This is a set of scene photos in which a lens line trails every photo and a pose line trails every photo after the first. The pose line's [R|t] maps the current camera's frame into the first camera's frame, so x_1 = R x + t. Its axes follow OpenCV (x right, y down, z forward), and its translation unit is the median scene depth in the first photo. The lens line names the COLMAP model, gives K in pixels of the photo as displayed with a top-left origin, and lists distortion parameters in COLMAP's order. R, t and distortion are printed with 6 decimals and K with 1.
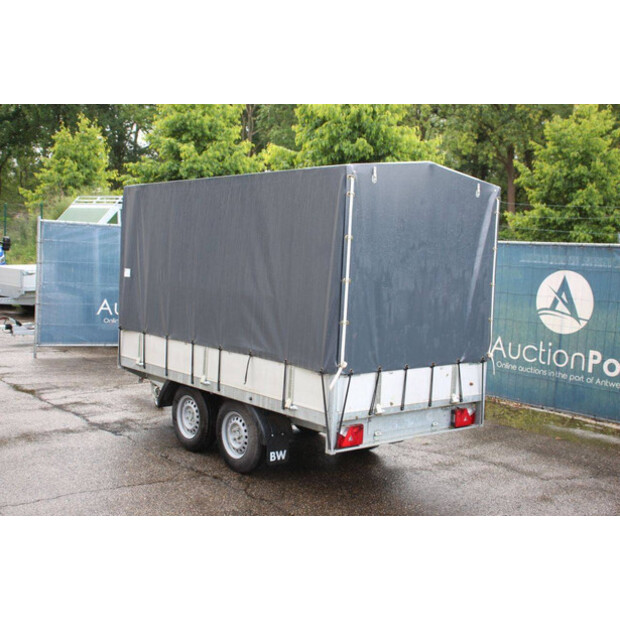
lens RADIAL K [[744.8, 0, 310.0], [0, 744.8, 310.0], [0, 0, 1]] dist [0.021333, 0.008641]
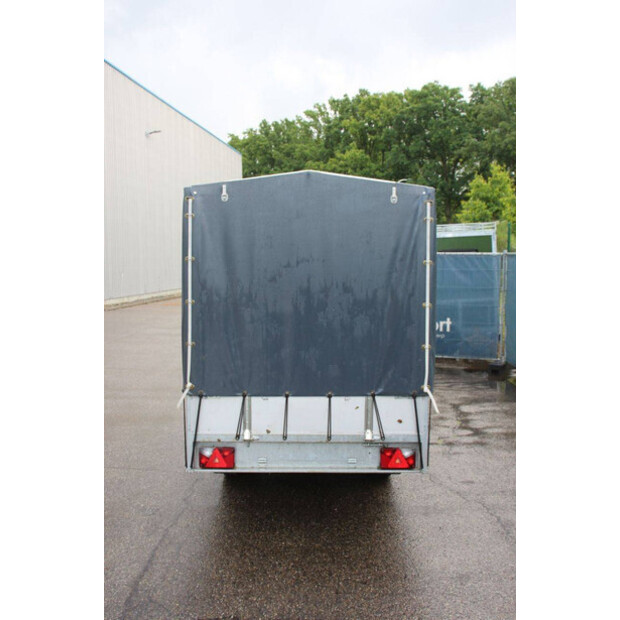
lens RADIAL K [[594.0, 0, 310.0], [0, 594.0, 310.0], [0, 0, 1]] dist [-0.006606, 0.000630]
pose [[0.774222, 0.008606, -0.632855, 0.597705], [-0.020037, 0.999740, -0.010917, -0.020039], [0.632596, 0.021133, 0.774193, 0.426049]]
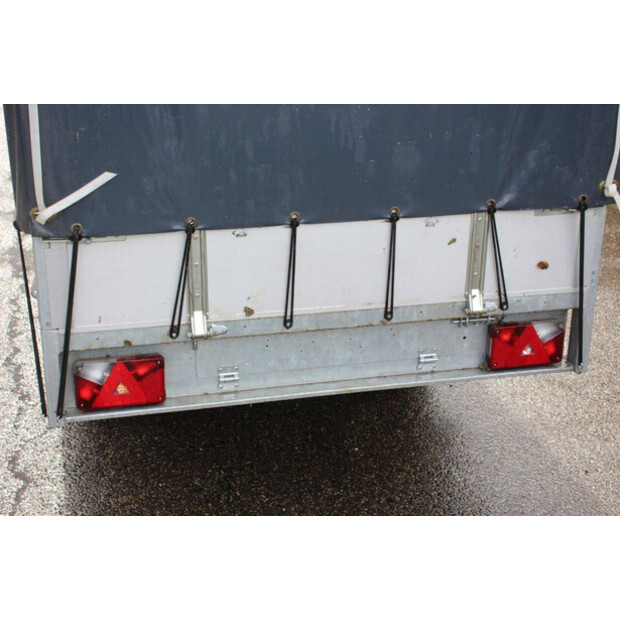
lens RADIAL K [[925.0, 0, 308.9], [0, 925.0, 286.1], [0, 0, 1]] dist [0.149380, 0.037543]
pose [[0.908268, 0.101336, -0.405932, 0.317863], [-0.003915, 0.972241, 0.233949, -0.000197], [0.418372, -0.210899, 0.883452, 0.561465]]
